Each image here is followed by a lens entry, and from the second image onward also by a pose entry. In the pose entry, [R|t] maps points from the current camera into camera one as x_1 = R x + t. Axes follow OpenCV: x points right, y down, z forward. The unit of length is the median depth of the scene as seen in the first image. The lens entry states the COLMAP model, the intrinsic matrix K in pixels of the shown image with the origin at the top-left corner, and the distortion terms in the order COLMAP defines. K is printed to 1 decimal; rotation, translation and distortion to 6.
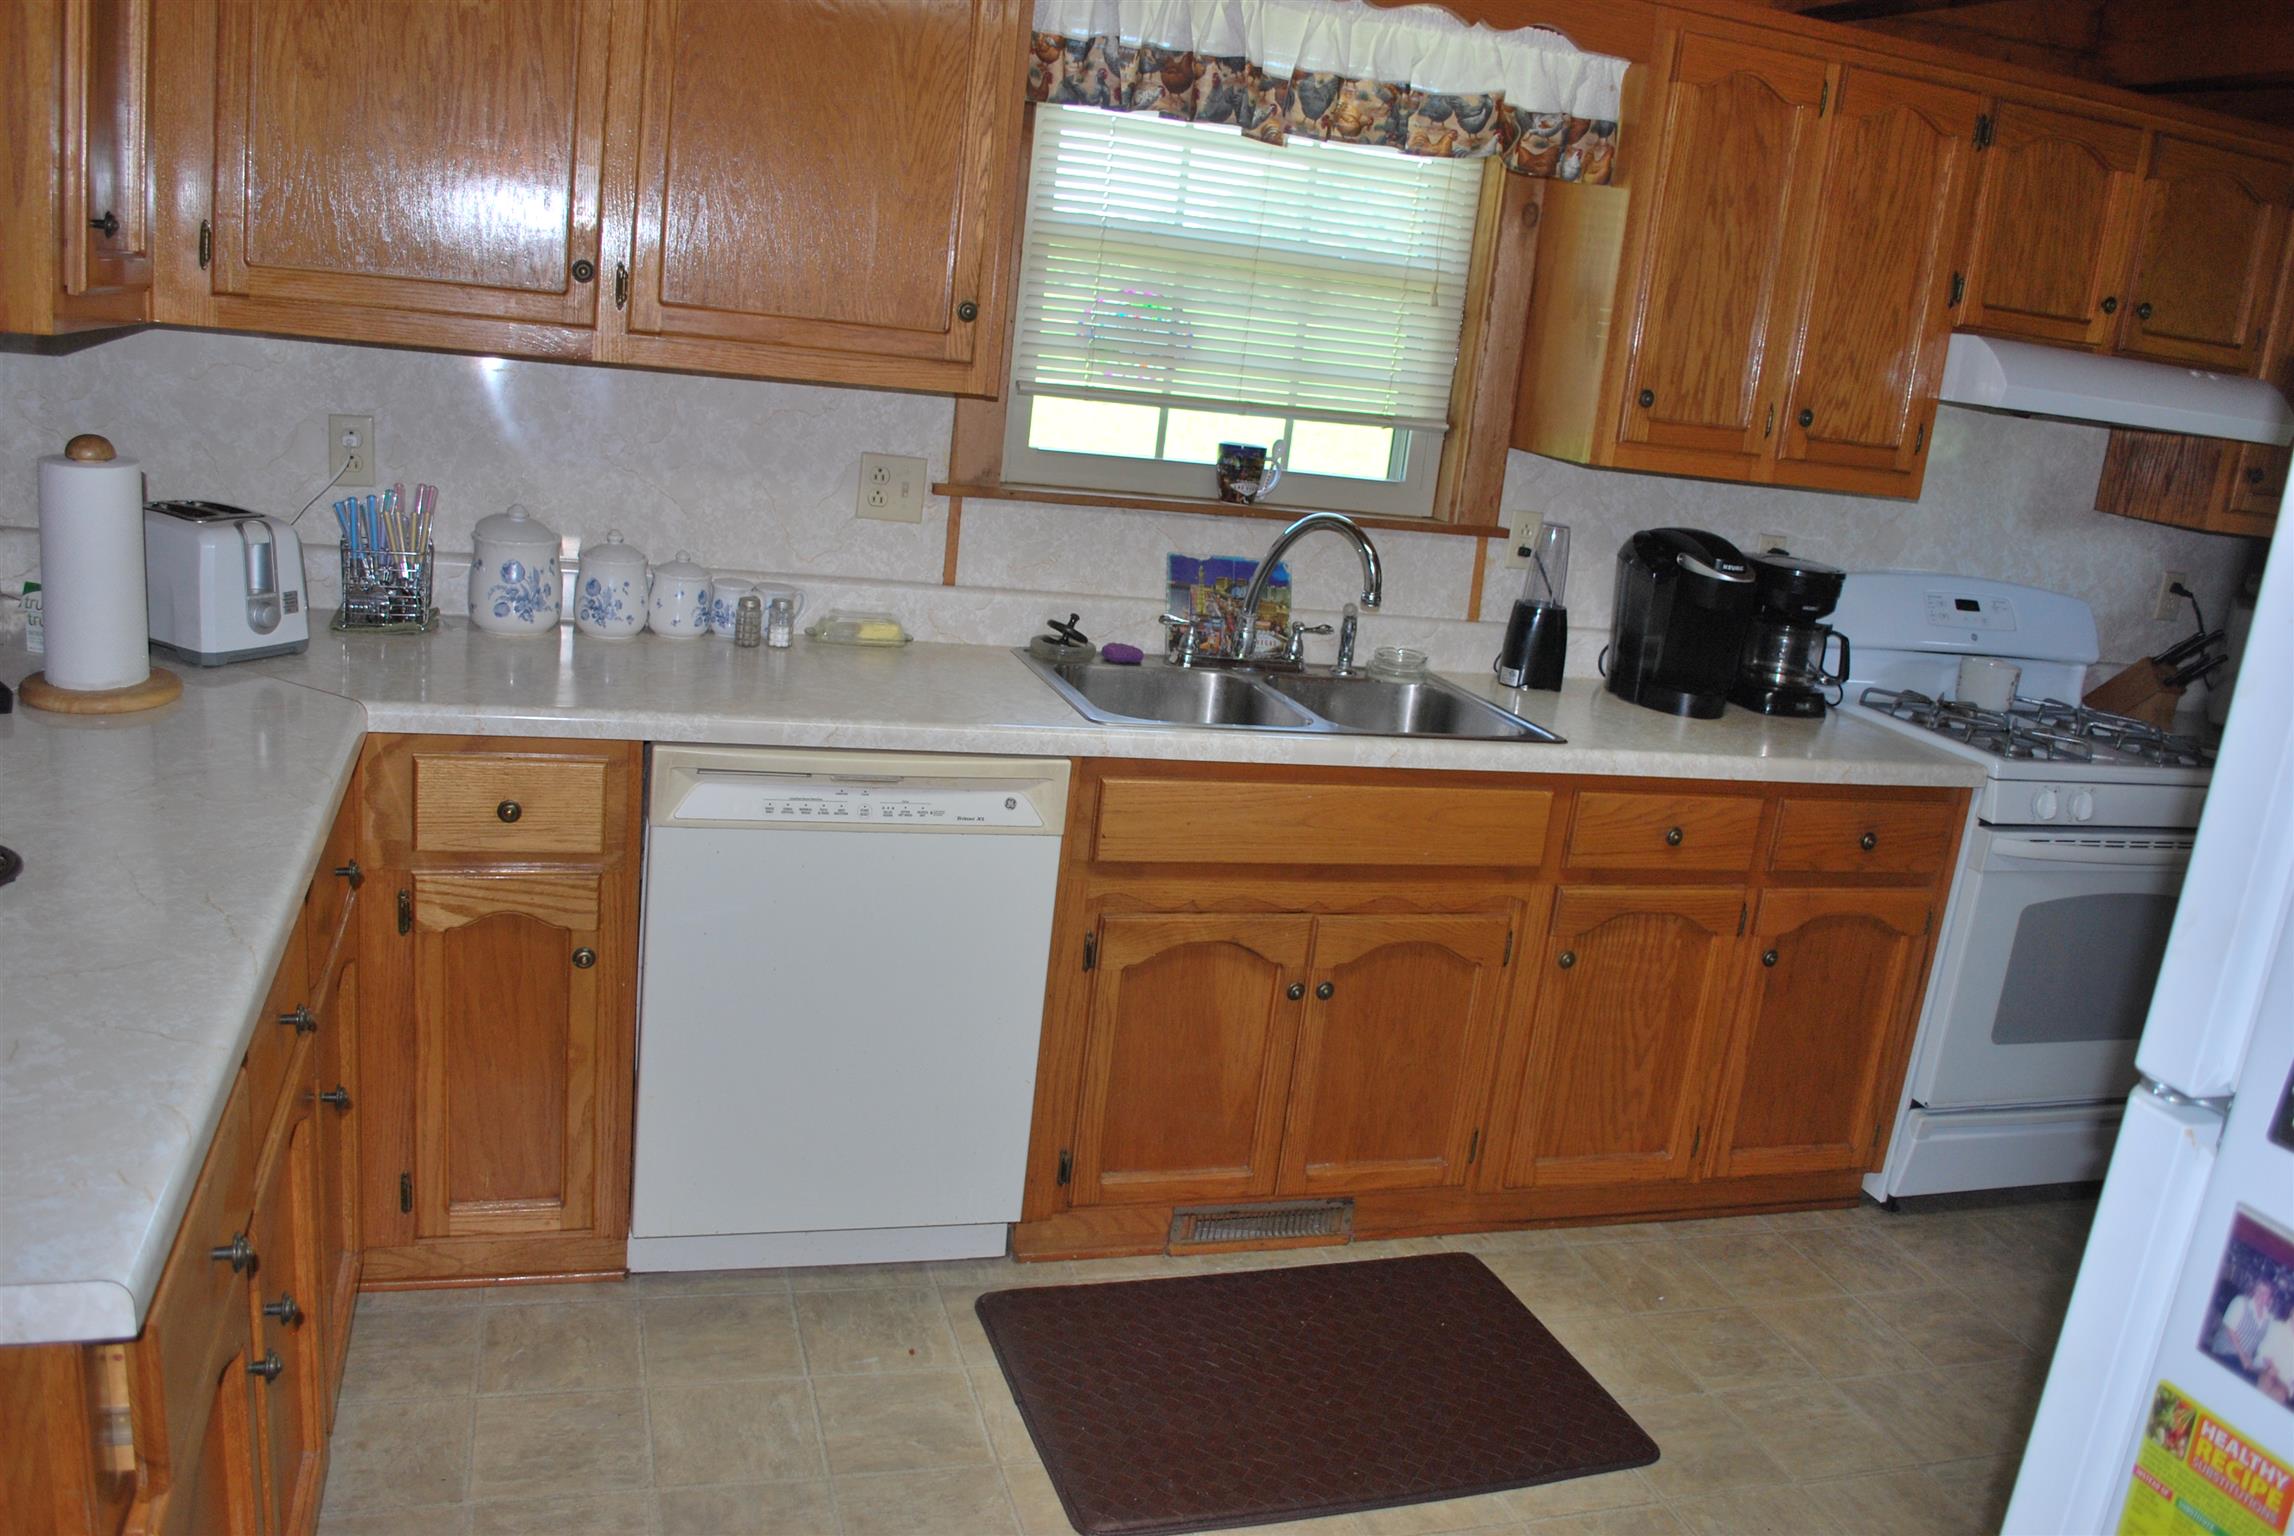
lens RADIAL K [[1808.6, 0, 1156.7], [0, 1808.6, 768.3], [0, 0, 1]] dist [-0.083635, 0.012512]
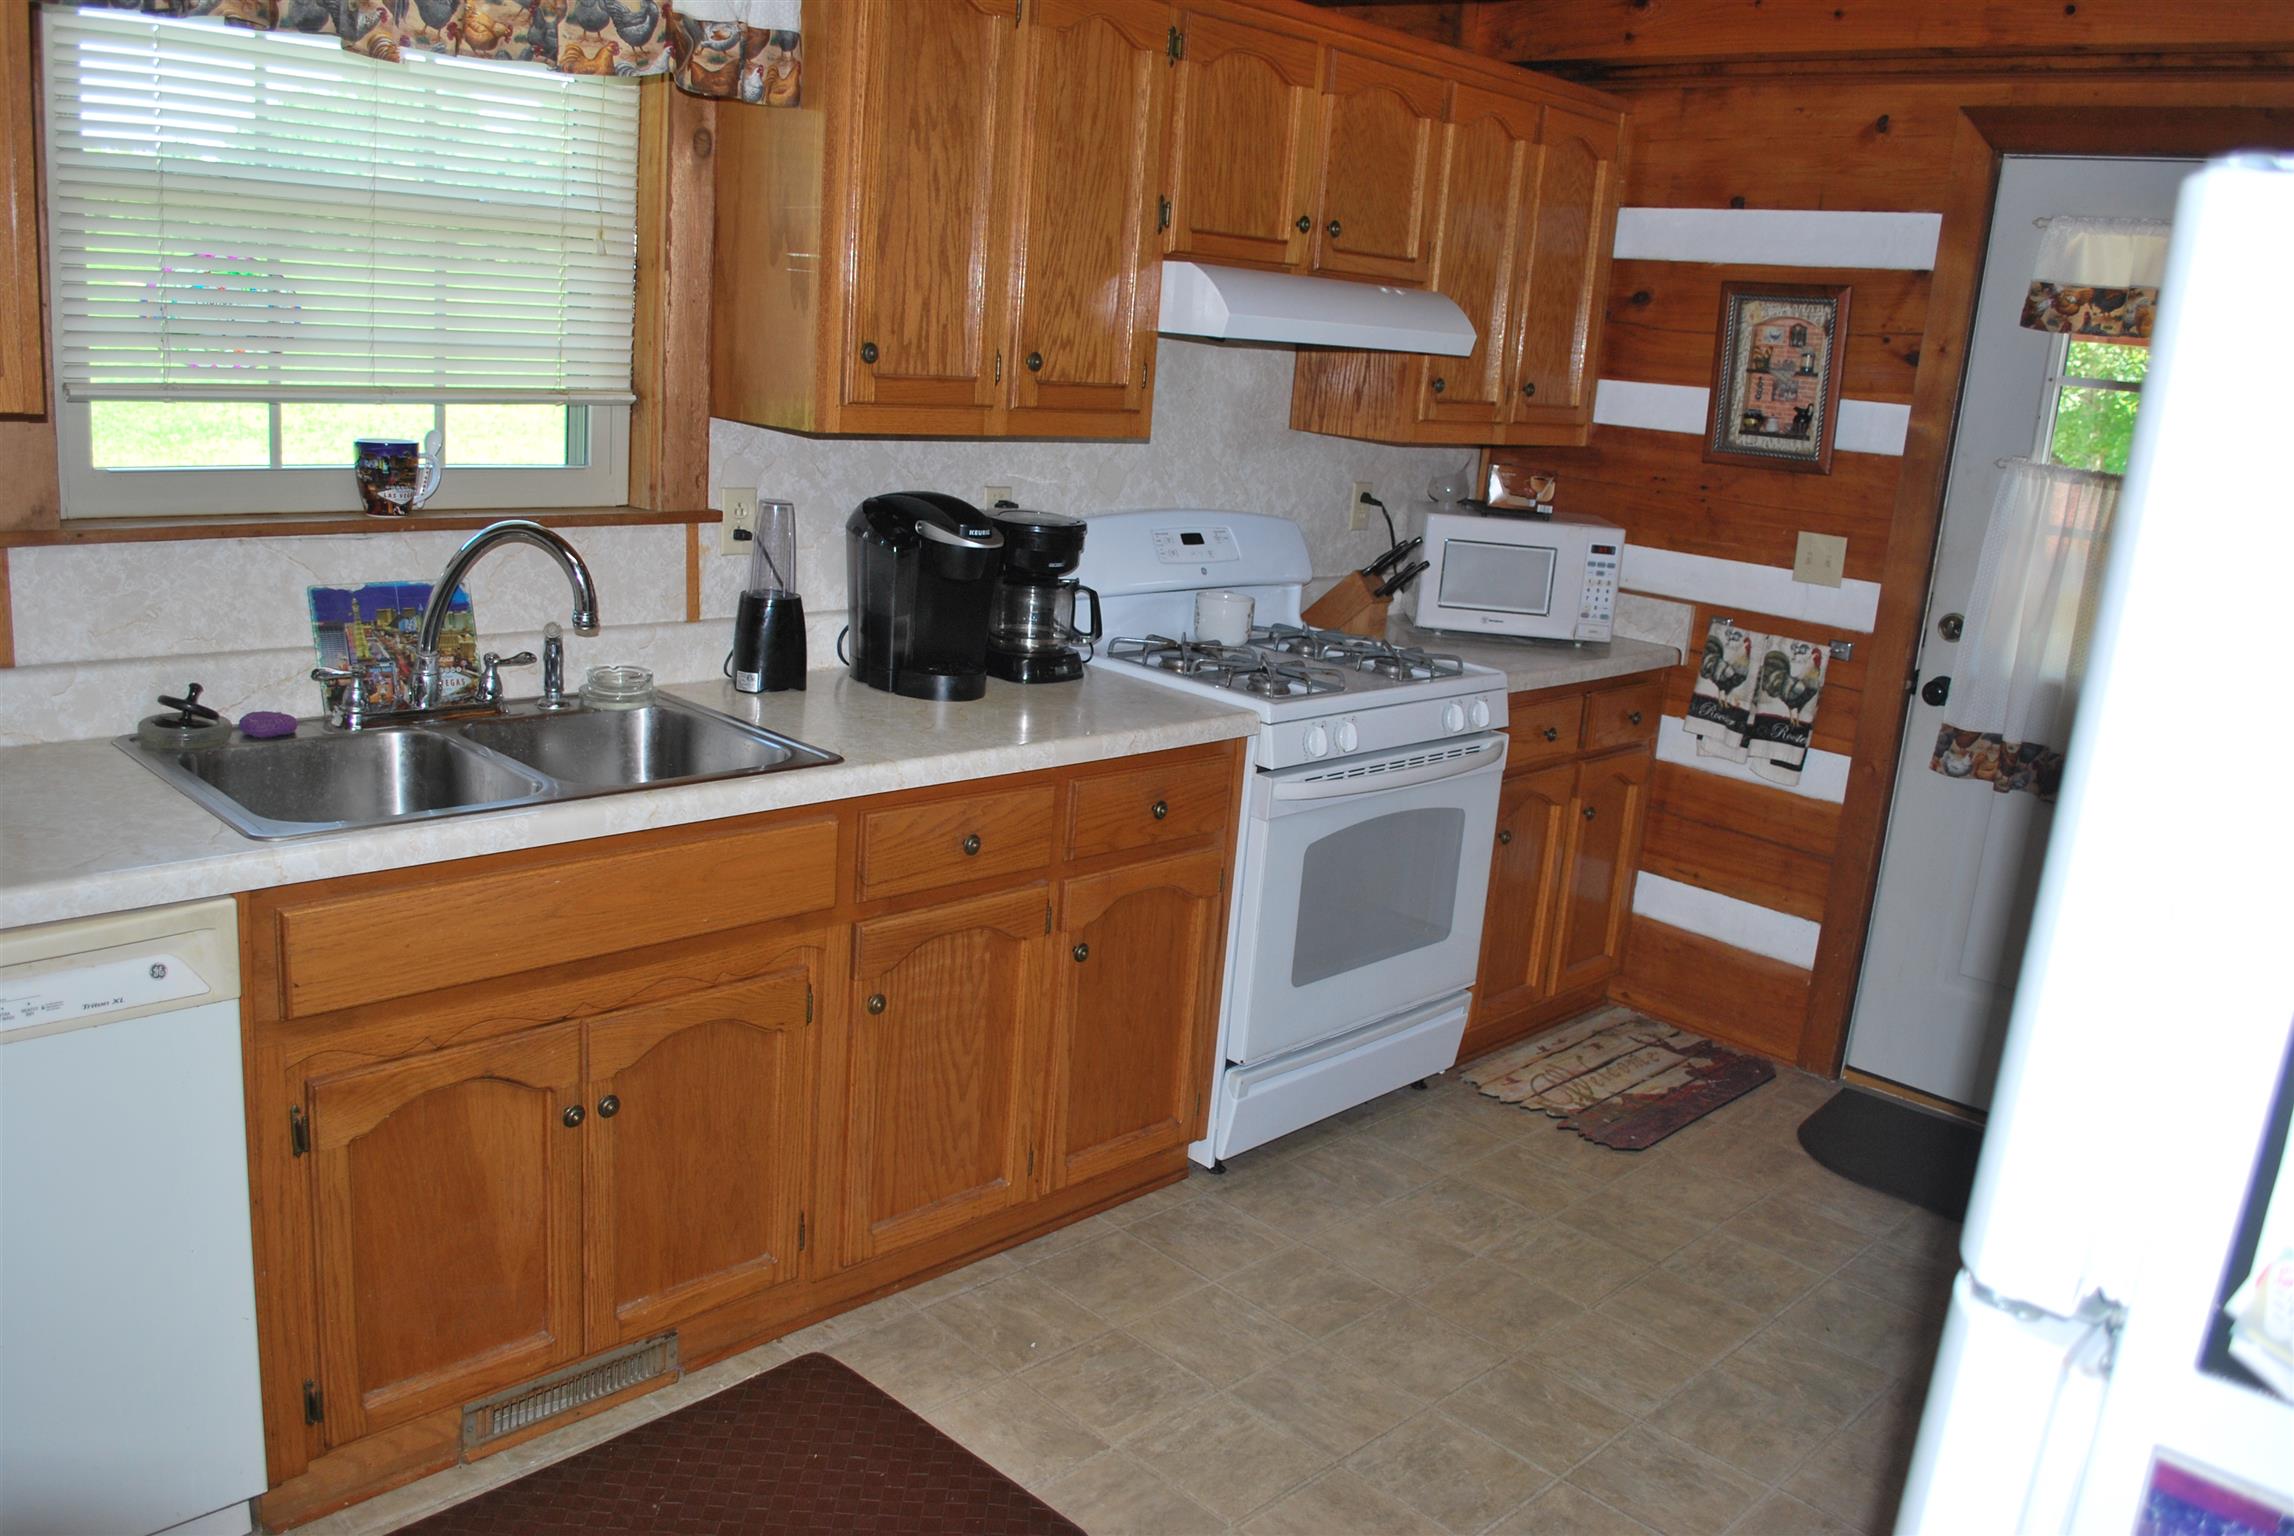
lens RADIAL K [[1808.6, 0, 1151.2], [0, 1808.6, 765.3], [0, 0, 1]] dist [-0.083635, 0.012512]
pose [[0.883170, -0.150277, 0.444328, -0.024953], [0.132004, 0.988632, 0.071990, -0.051313], [-0.450095, -0.004926, 0.892967, 0.150714]]
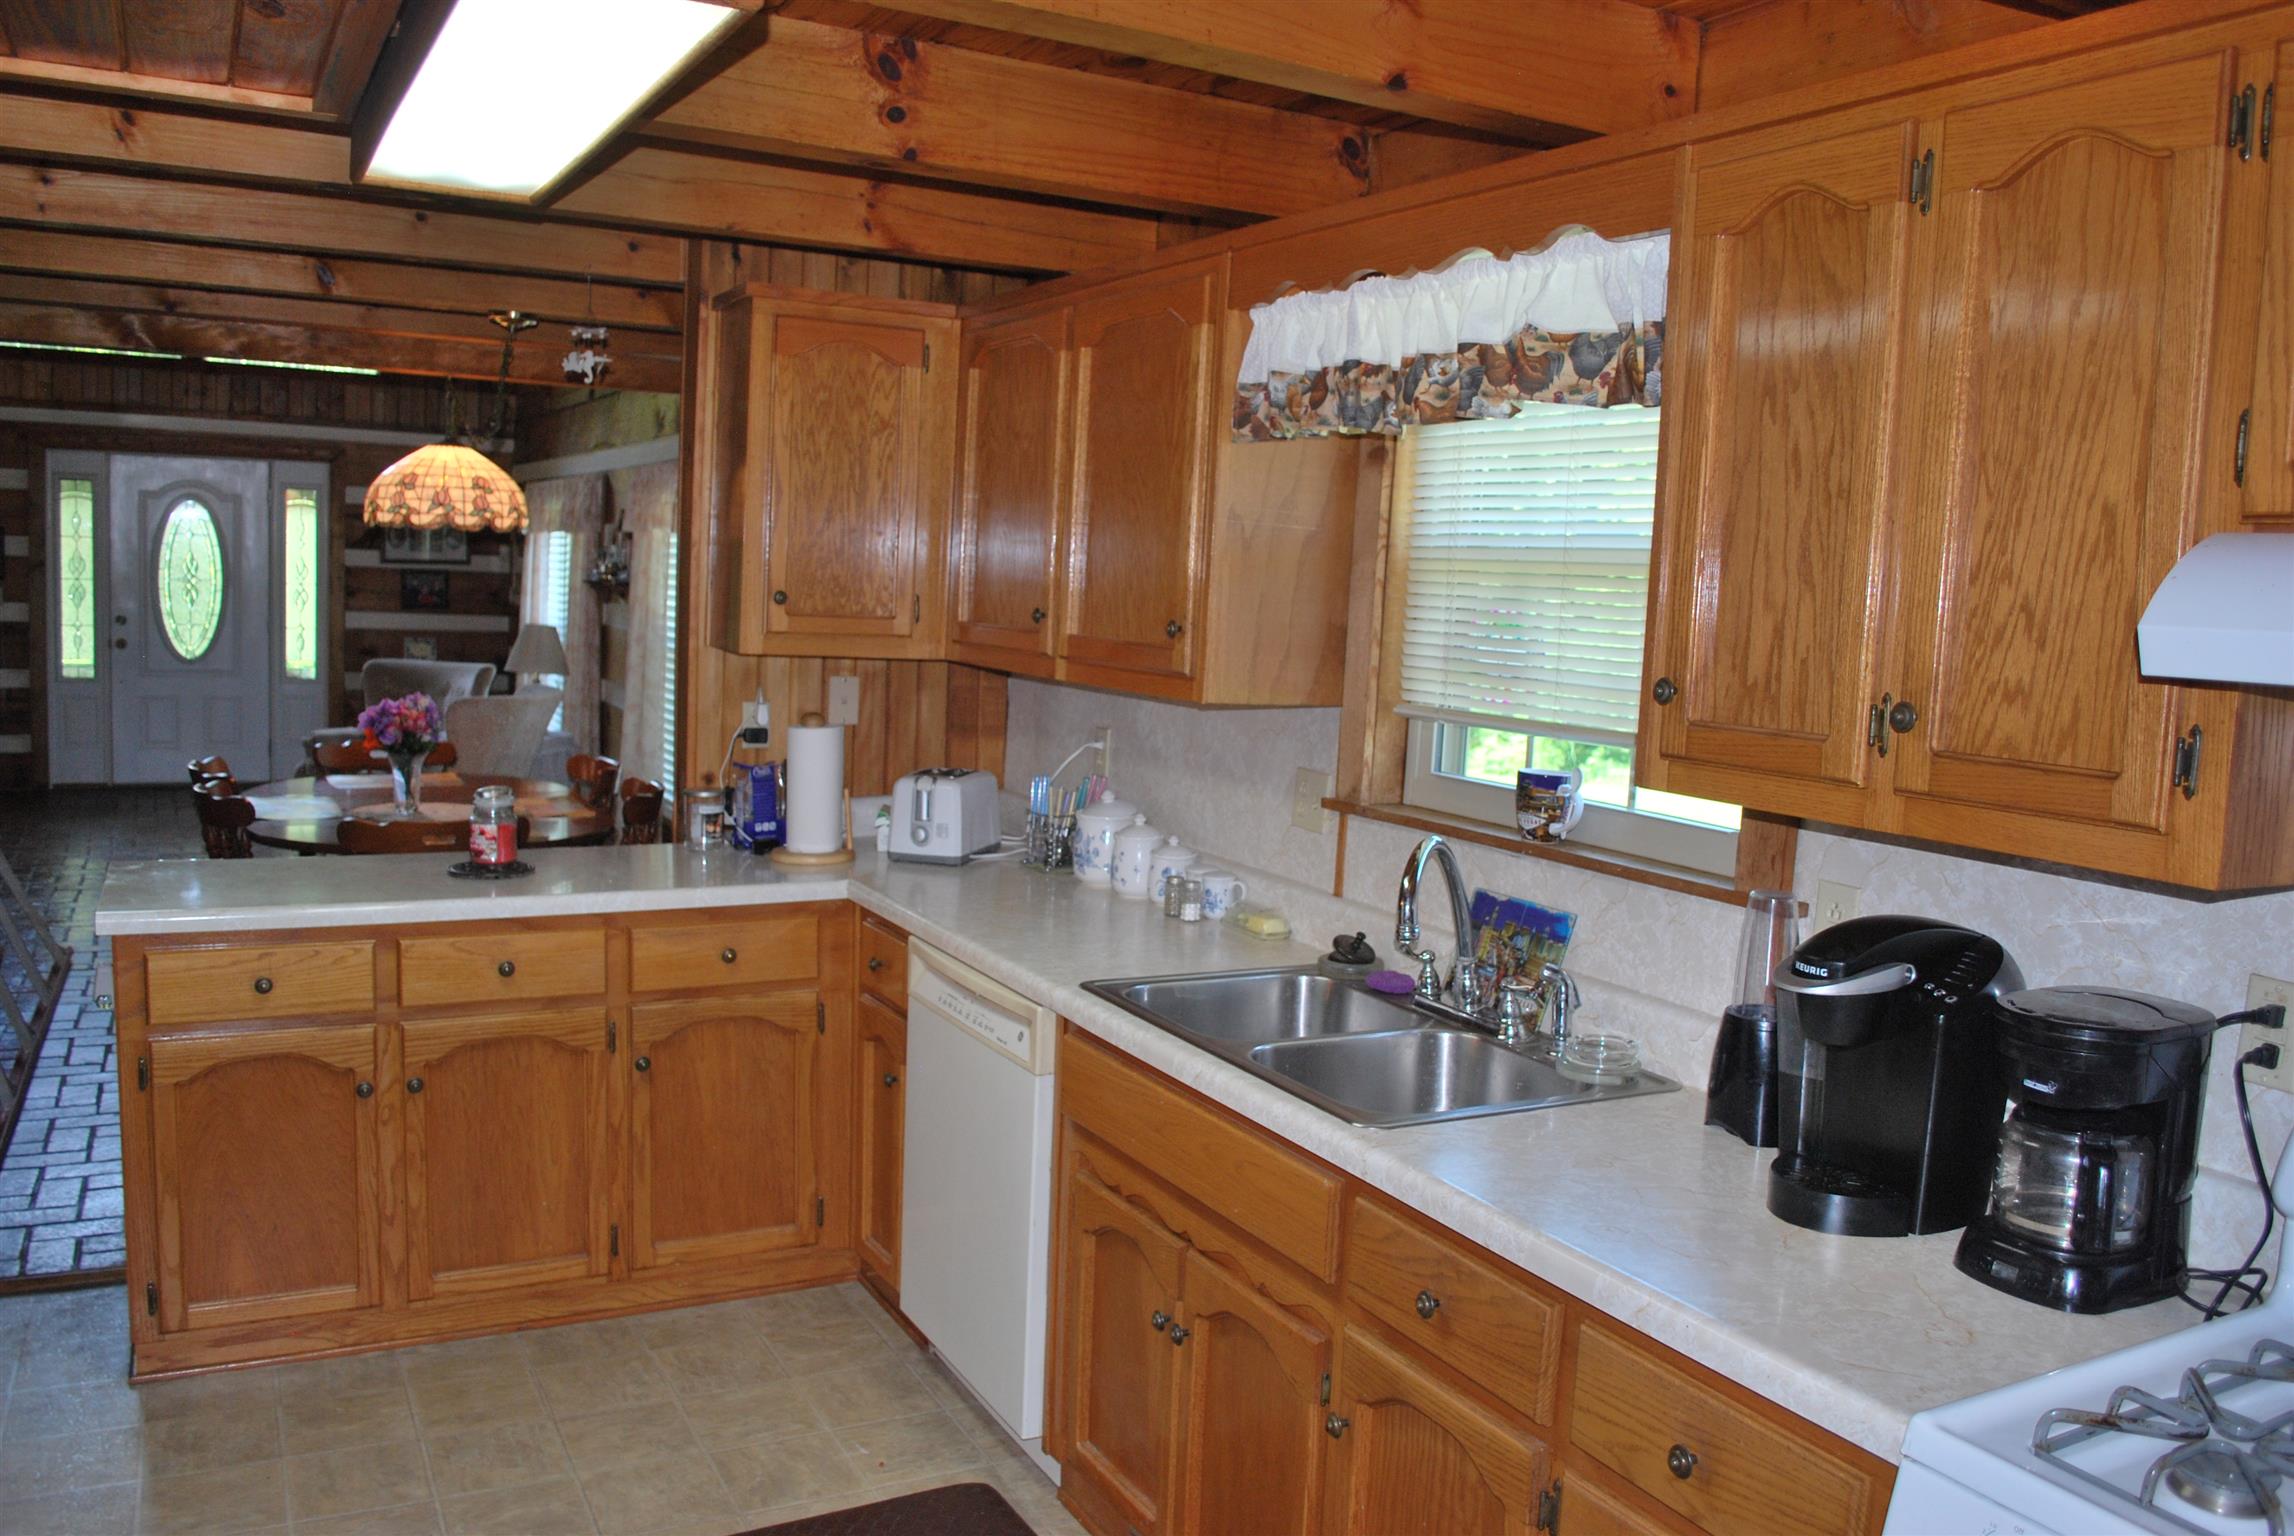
lens RADIAL K [[1808.6, 0, 1139.4], [0, 1808.6, 774.8], [0, 0, 1]] dist [-0.083635, 0.012512]
pose [[0.185374, 0.003538, -0.982662, 0.886761], [-0.265551, 0.962969, -0.046627, -0.089842], [0.946108, 0.269590, 0.179449, 0.686227]]
